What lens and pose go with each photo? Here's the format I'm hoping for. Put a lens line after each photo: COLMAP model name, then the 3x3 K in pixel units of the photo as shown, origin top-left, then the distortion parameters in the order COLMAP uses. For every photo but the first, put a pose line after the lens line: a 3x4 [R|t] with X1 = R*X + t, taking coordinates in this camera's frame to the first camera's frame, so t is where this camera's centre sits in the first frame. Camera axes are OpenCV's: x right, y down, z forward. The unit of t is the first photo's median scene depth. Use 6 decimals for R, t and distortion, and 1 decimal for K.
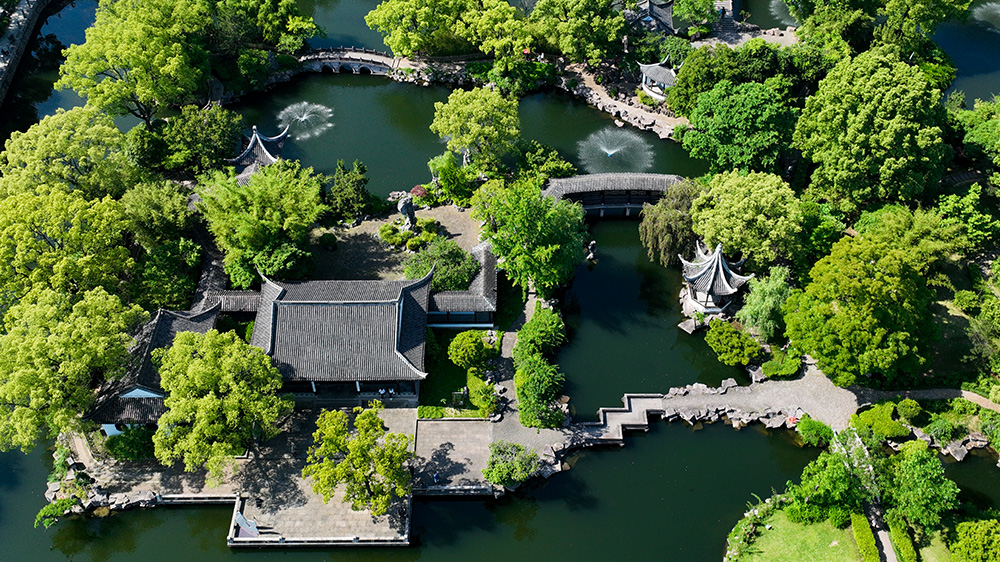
lens RADIAL K [[989.1, 0, 500.5], [0, 989.1, 281.2], [0, 0, 1]] dist [0.009747, 0.000000]
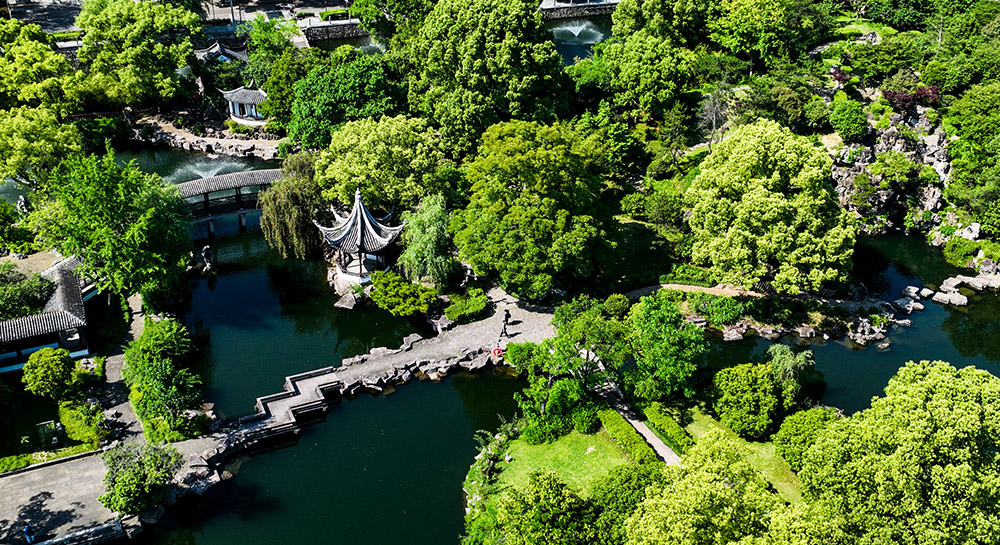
lens RADIAL K [[999.7, 0, 499.4], [0, 999.7, 272.6], [0, 0, 1]] dist [-0.000690, 0.000000]
pose [[0.907148, -0.193840, 0.373508, 0.003947], [0.282187, 0.938659, -0.198216, 0.231506], [-0.312174, 0.285211, 0.906202, 0.230873]]
